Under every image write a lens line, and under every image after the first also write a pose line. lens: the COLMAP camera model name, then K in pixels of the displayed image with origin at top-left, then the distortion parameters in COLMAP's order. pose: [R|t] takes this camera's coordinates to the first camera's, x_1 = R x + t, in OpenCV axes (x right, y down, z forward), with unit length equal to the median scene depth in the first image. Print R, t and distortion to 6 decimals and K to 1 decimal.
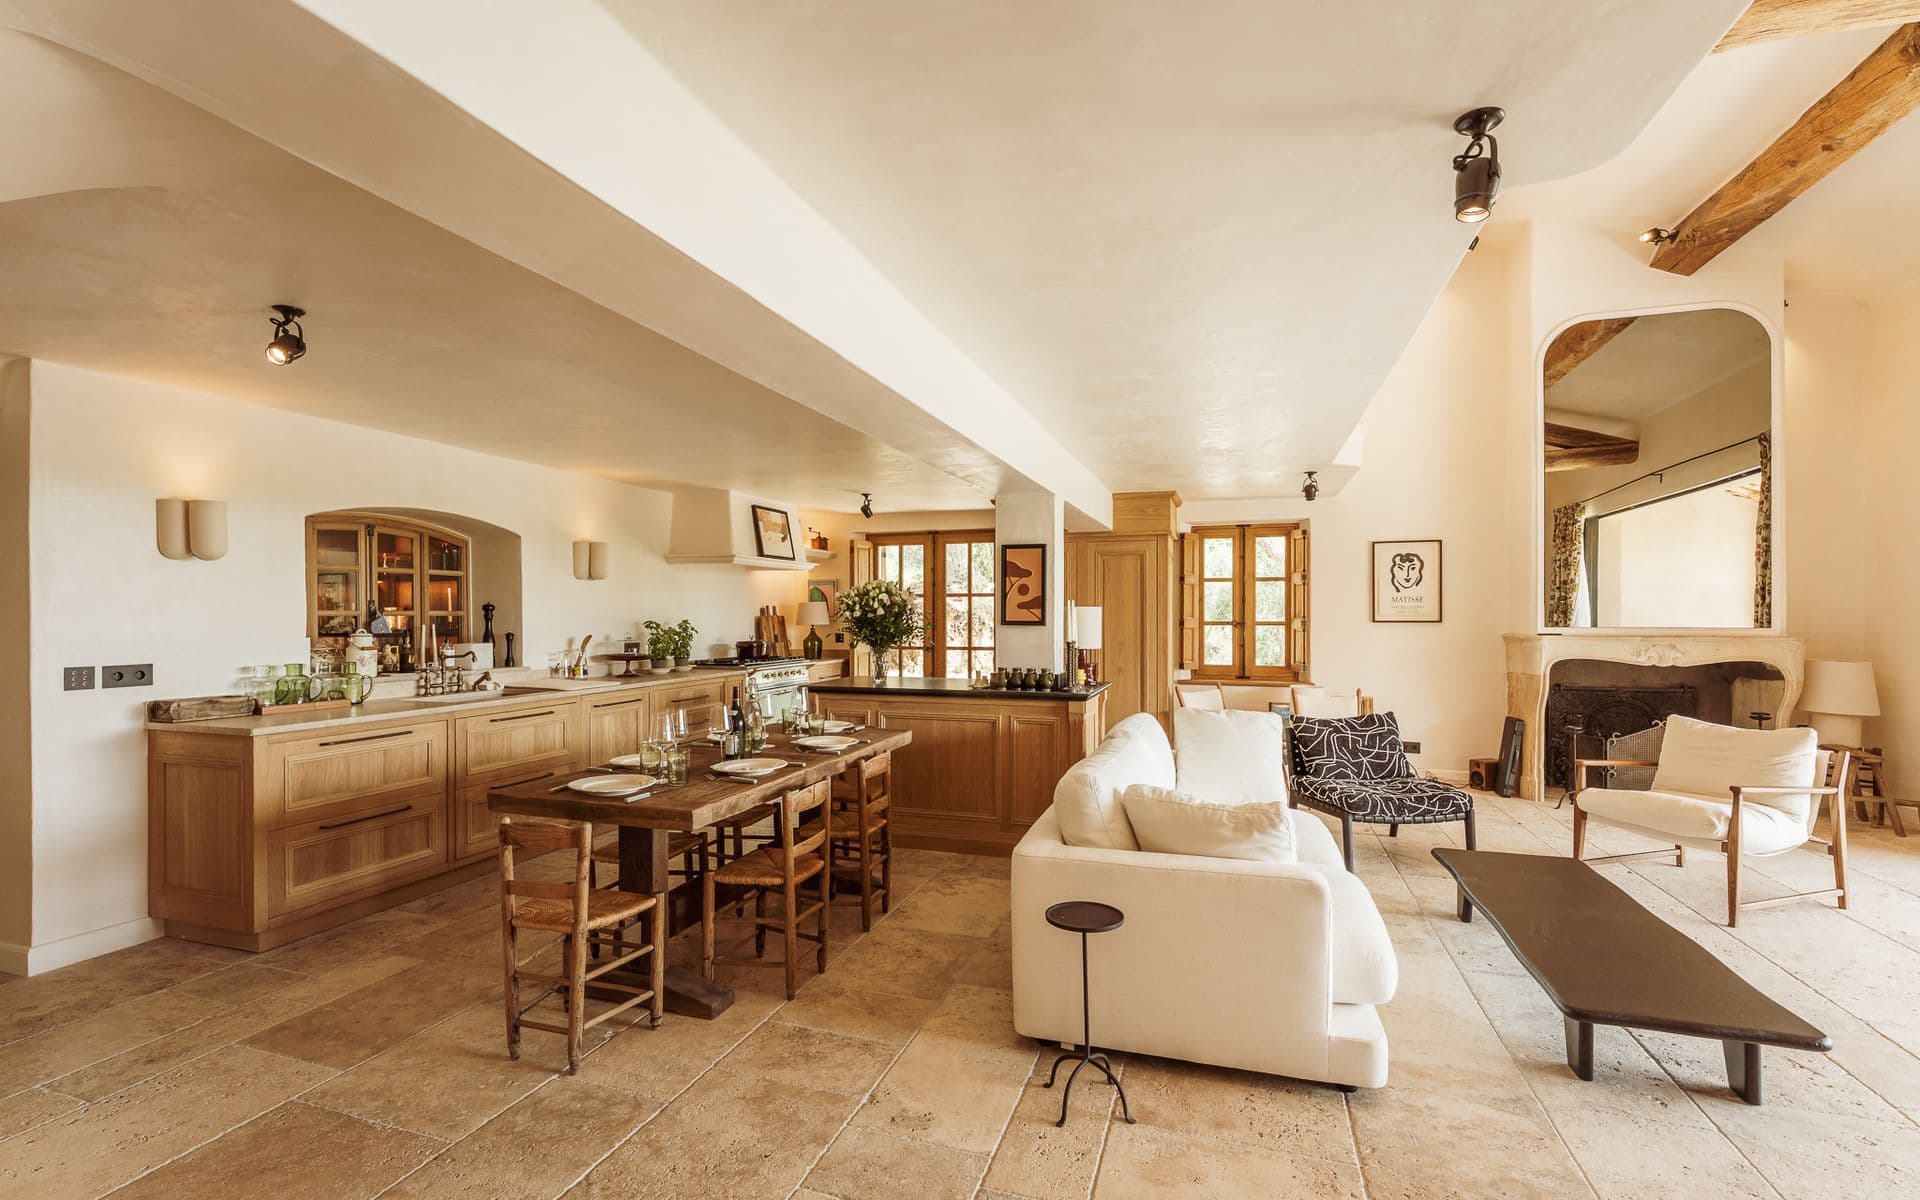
lens RADIAL K [[838.3, 0, 963.1], [0, 838.3, 608.5], [0, 0, 1]] dist [0.003161, 0.000251]
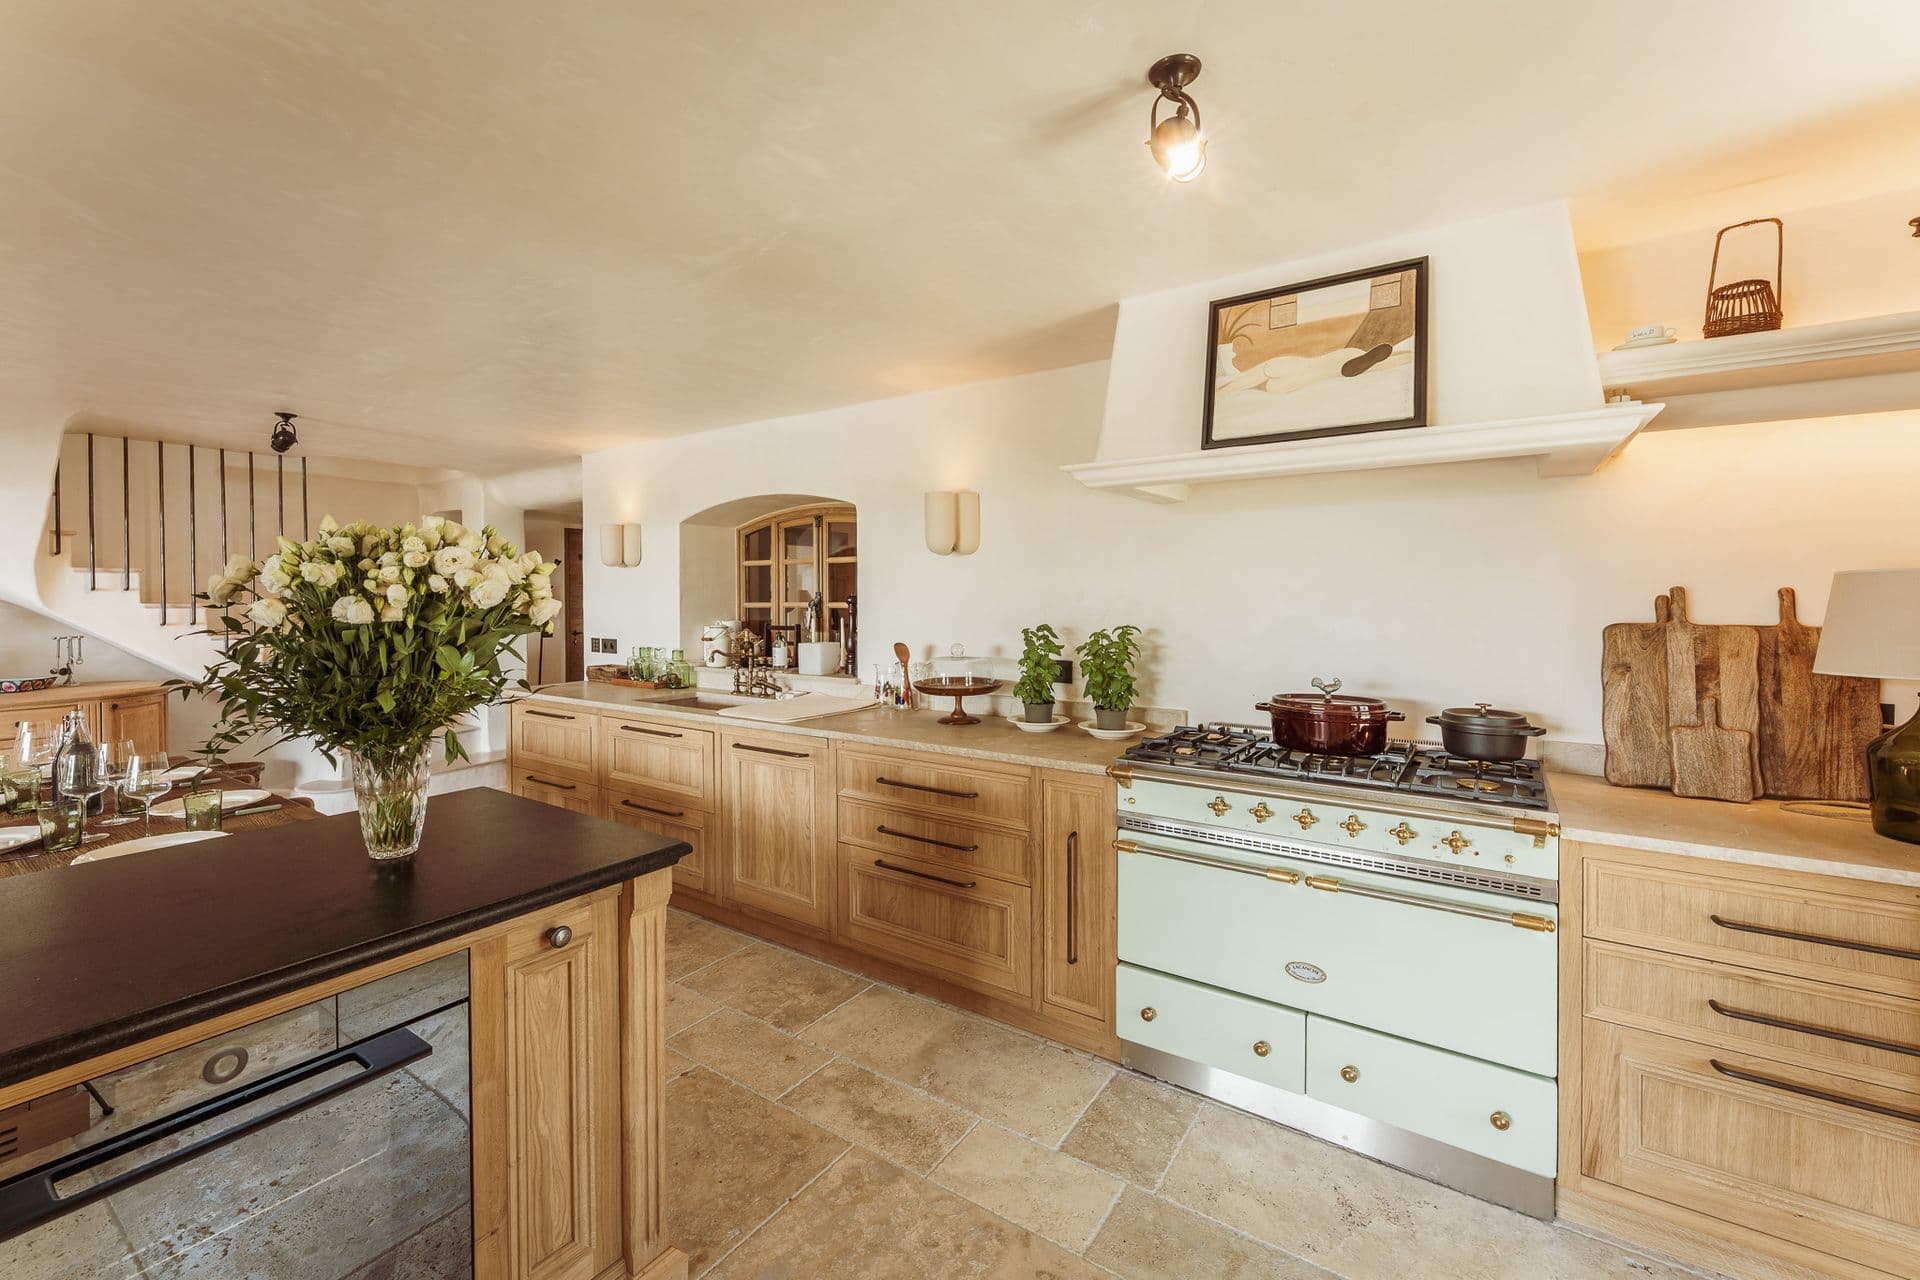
lens RADIAL K [[775.8, 0, 953.4], [0, 775.8, 603.7], [0, 0, 1]] dist [-0.001048, -0.000125]
pose [[-0.273279, 0.012243, -0.961857, 0.128504], [0.008374, 0.999911, 0.010348, -0.004488], [0.961898, -0.005226, -0.273357, 1.391355]]
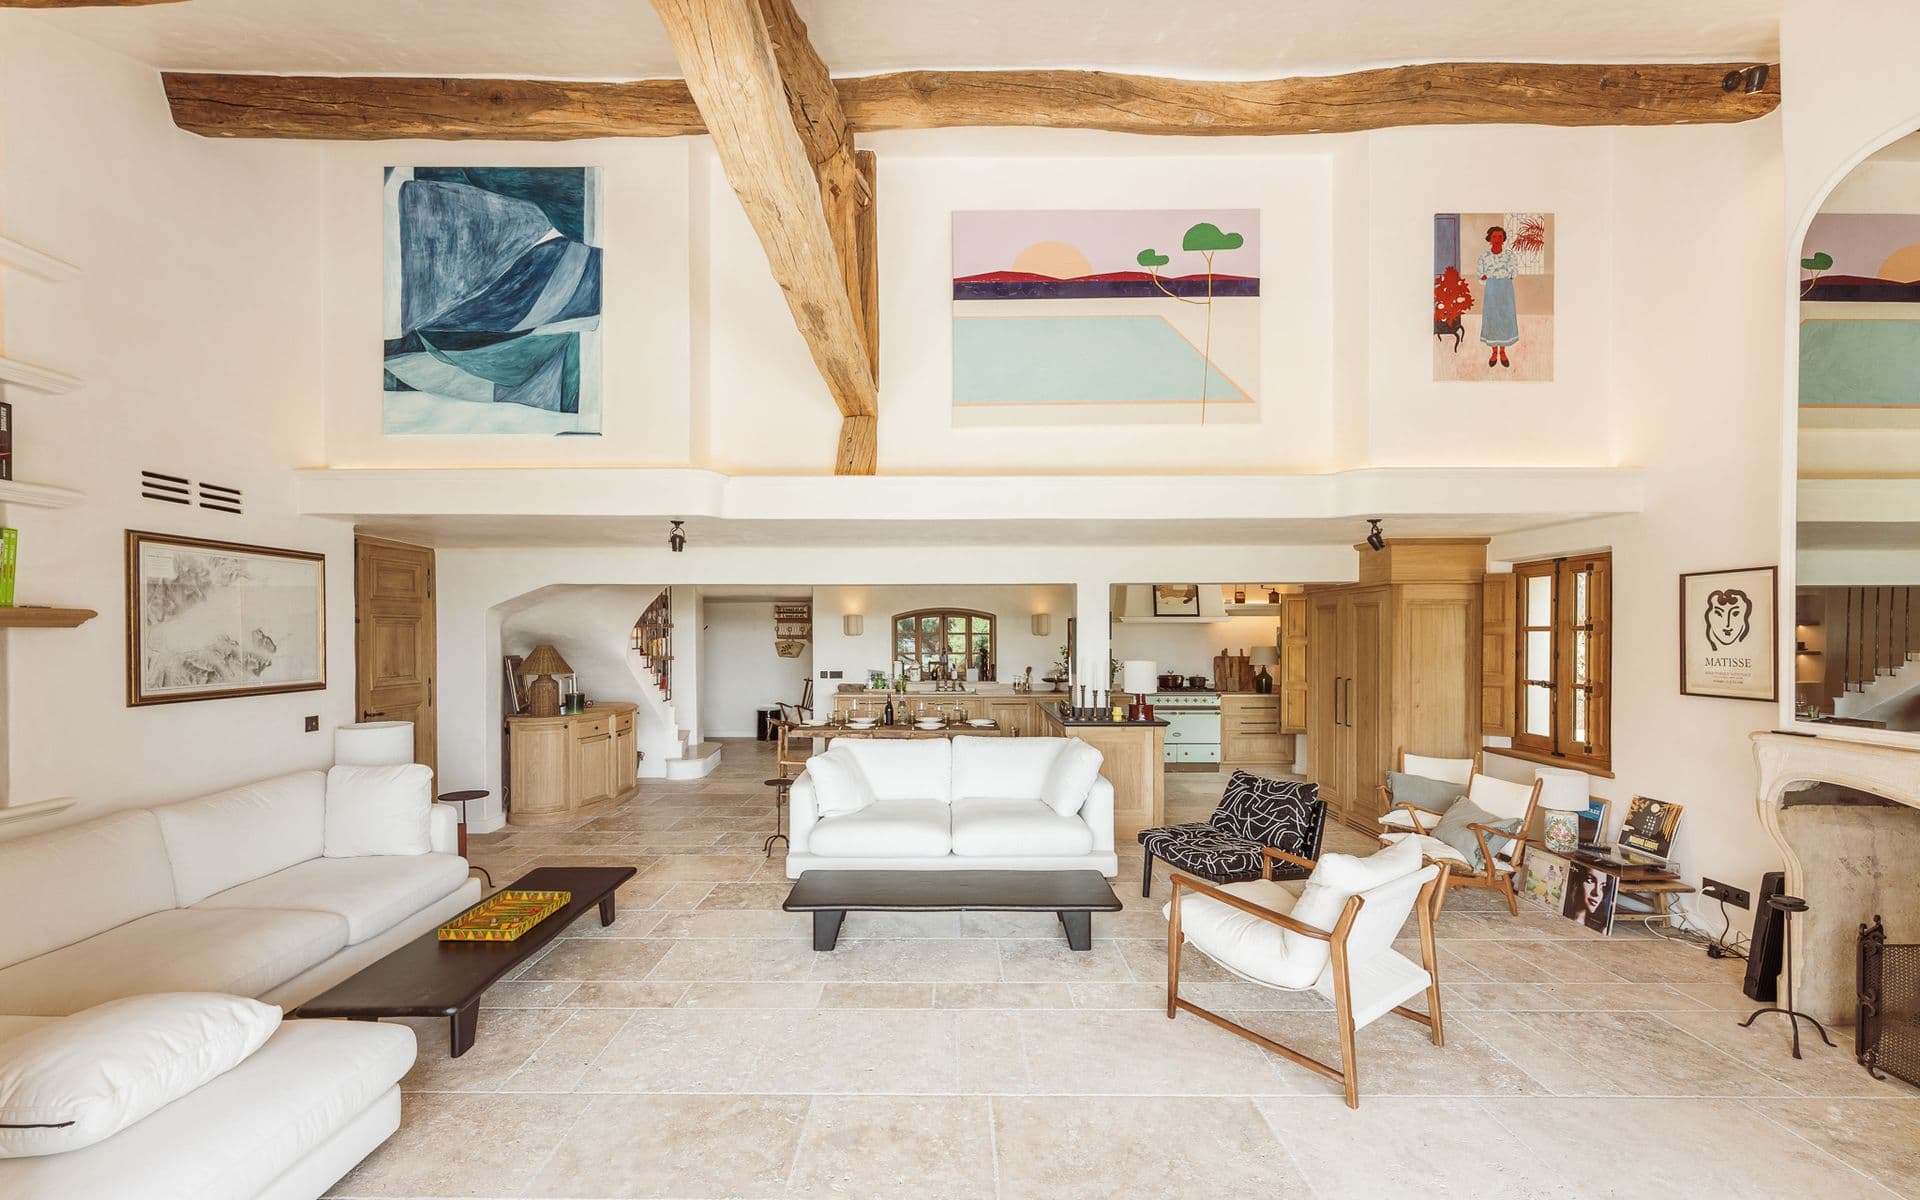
lens RADIAL K [[757.1, 0, 956.2], [0, 757.1, 642.8], [0, 0, 1]] dist [-0.000554, -0.000108]
pose [[0.329213, 0.011168, -0.944190, 1.225800], [0.004455, 0.999901, 0.013380, -0.049898], [0.944245, -0.008611, 0.329130, 0.356616]]
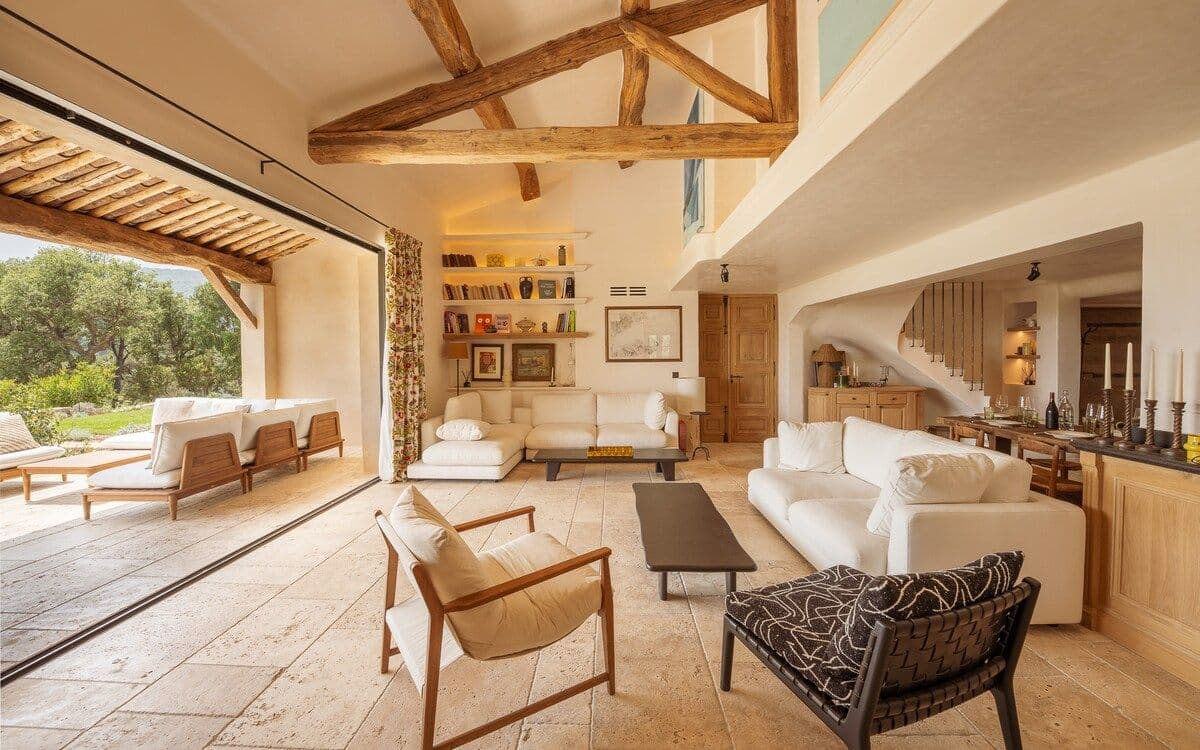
lens RADIAL K [[485.1, 0, 600.2], [0, 485.1, 364.6], [0, 0, 1]] dist [-0.031379, -0.000046]
pose [[-0.955839, 0.015169, -0.293500, 0.750309], [0.011209, 0.999822, 0.015170, 0.000298], [0.293678, 0.011211, -0.955839, 1.233597]]
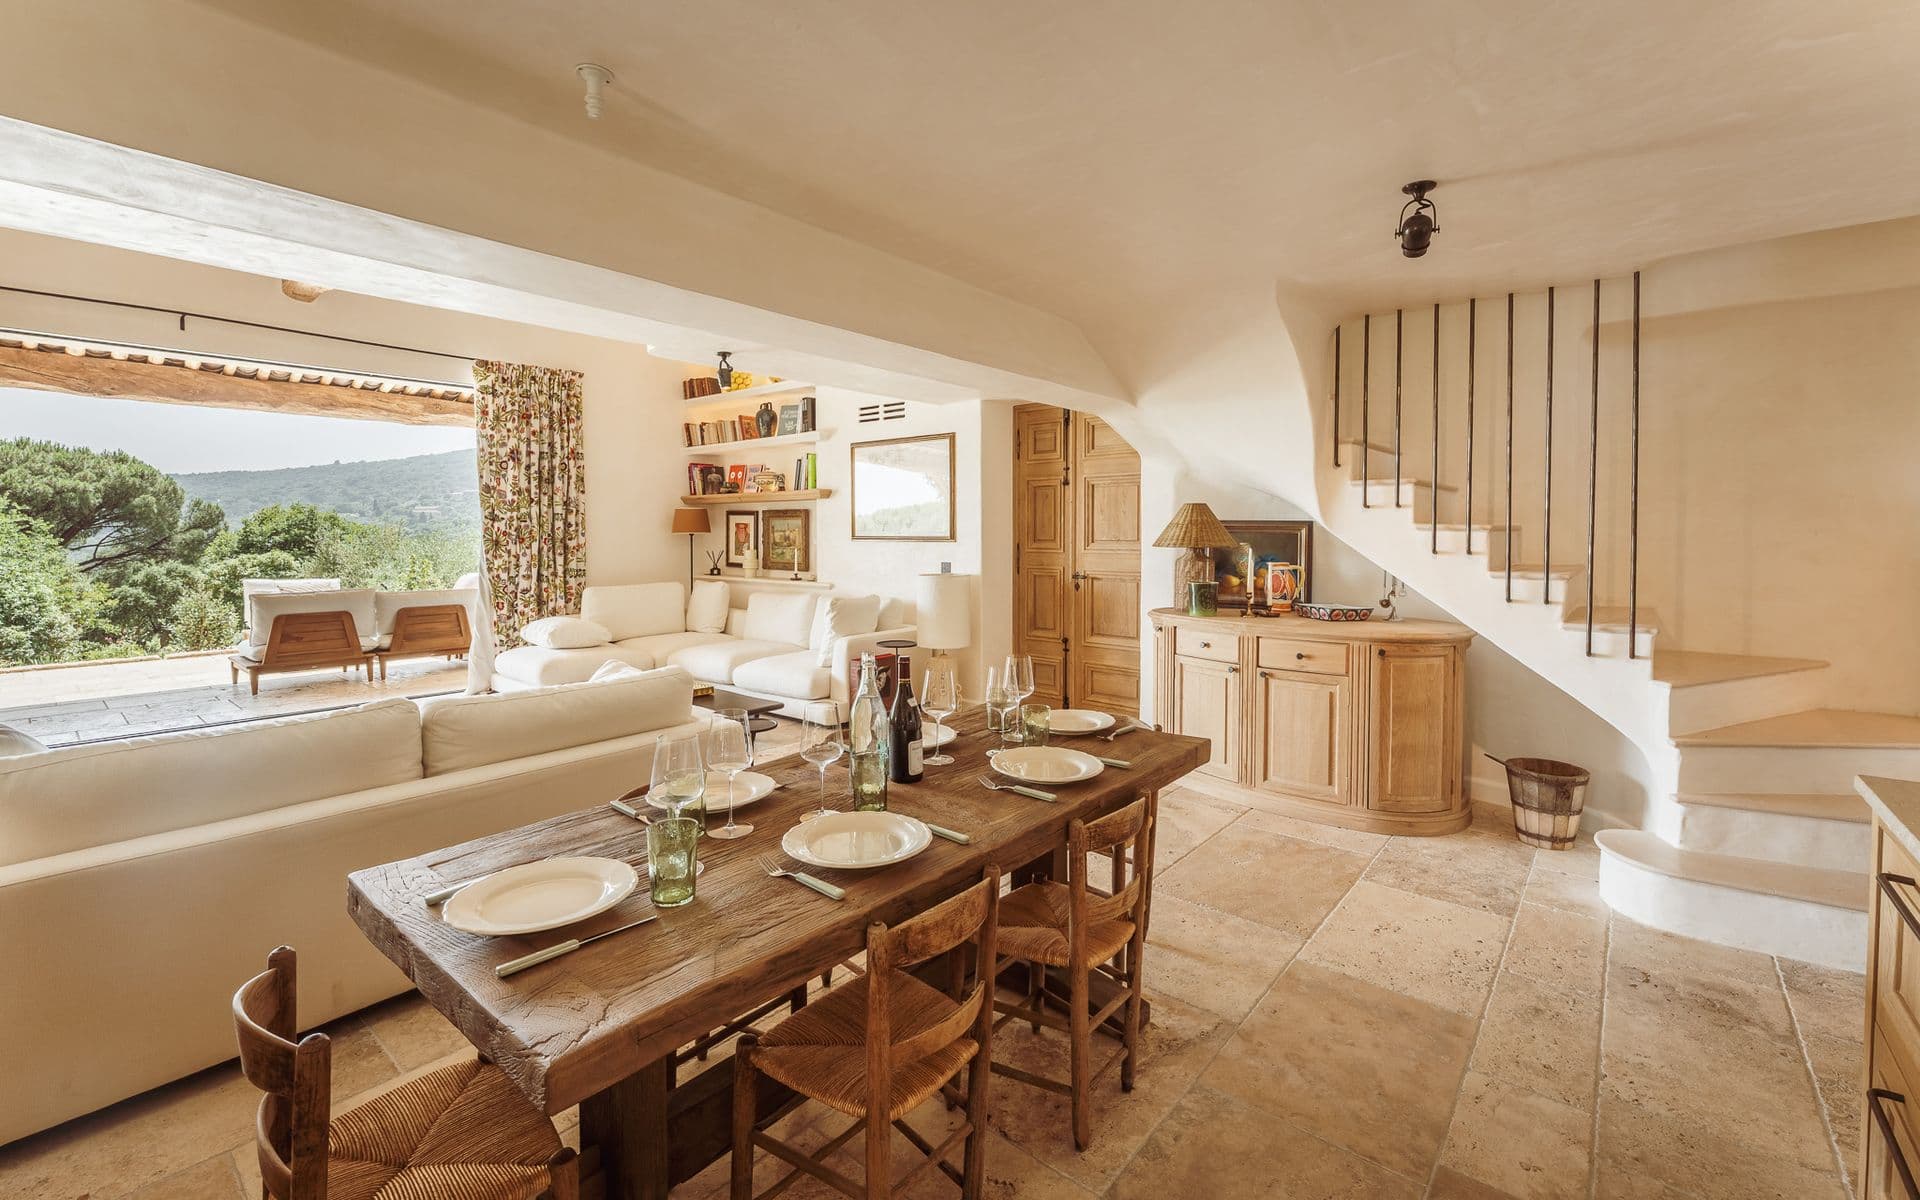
lens RADIAL K [[811.5, 0, 961.5], [0, 811.5, 552.0], [0, 0, 1]] dist [0.000108, -0.000036]
pose [[-0.930022, -0.007148, 0.367434, -0.362705], [0.000175, 0.999802, 0.019892, 0.006682], [-0.367503, 0.018564, -0.929837, 1.067231]]
